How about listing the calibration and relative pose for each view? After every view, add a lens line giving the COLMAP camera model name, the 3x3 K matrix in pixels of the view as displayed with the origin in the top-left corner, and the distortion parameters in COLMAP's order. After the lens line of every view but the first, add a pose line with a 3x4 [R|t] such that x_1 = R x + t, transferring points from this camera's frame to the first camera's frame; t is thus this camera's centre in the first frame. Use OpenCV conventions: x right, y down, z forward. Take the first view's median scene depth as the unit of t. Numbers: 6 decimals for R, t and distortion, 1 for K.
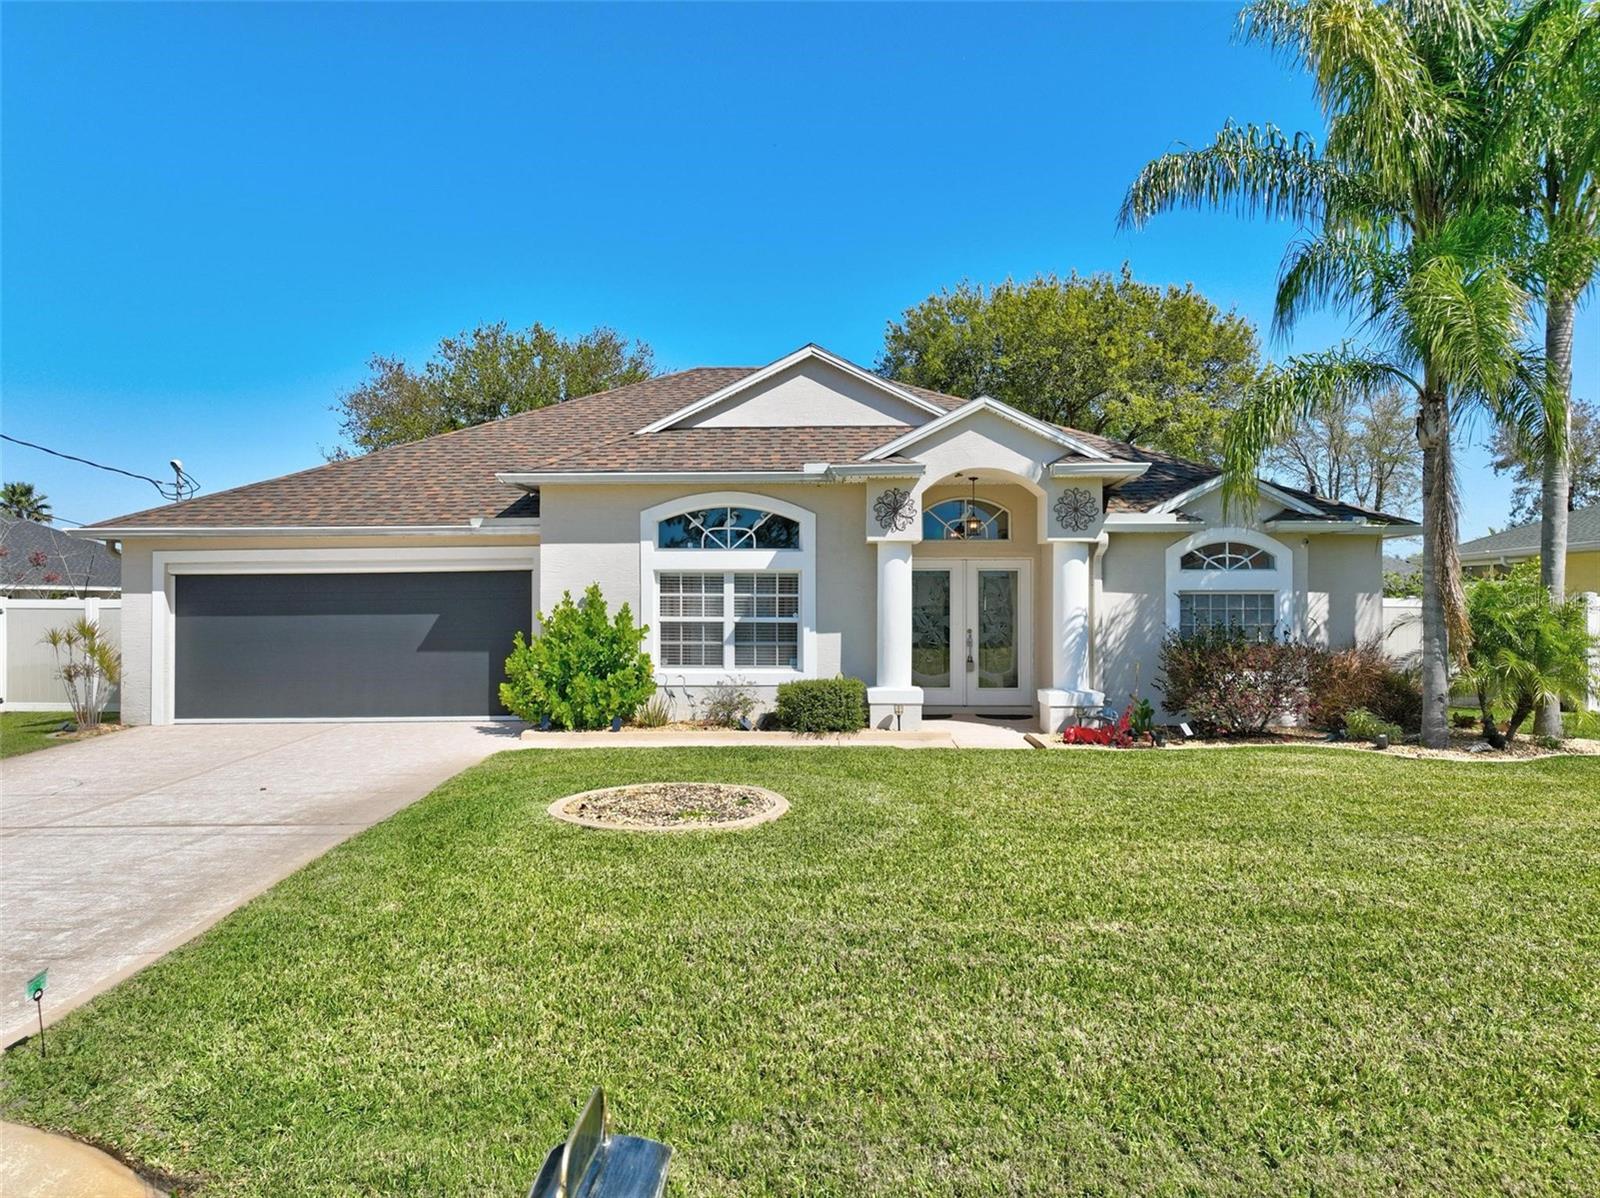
lens RADIAL K [[1127.7, 0, 800.0], [0, 1127.7, 599.0], [0, 0, 1]] dist [-0.003357, 0.023087]
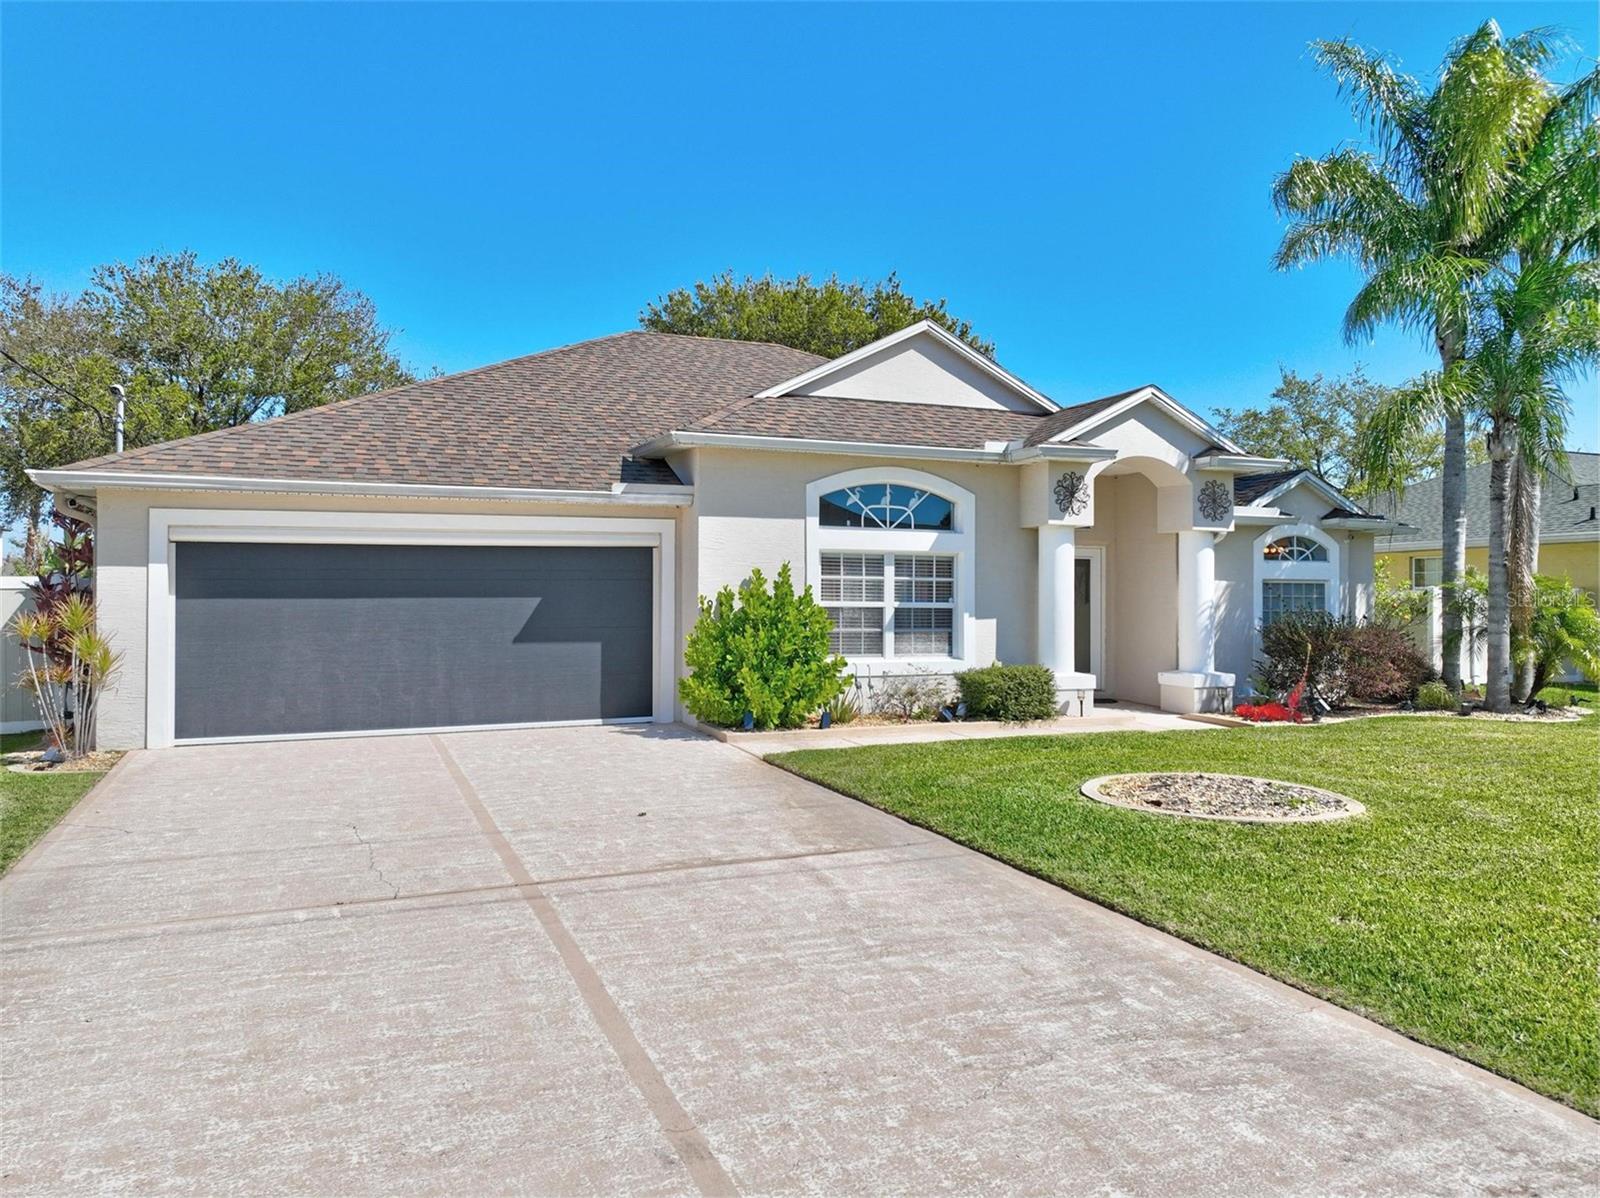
lens RADIAL K [[1127.7, 0, 800.0], [0, 1127.7, 599.0], [0, 0, 1]] dist [-0.003357, 0.023087]
pose [[0.917086, 0.005494, 0.398651, -0.502429], [-0.005966, 0.999982, -0.000057, 0.014079], [-0.398645, -0.002326, 0.917103, 0.177773]]
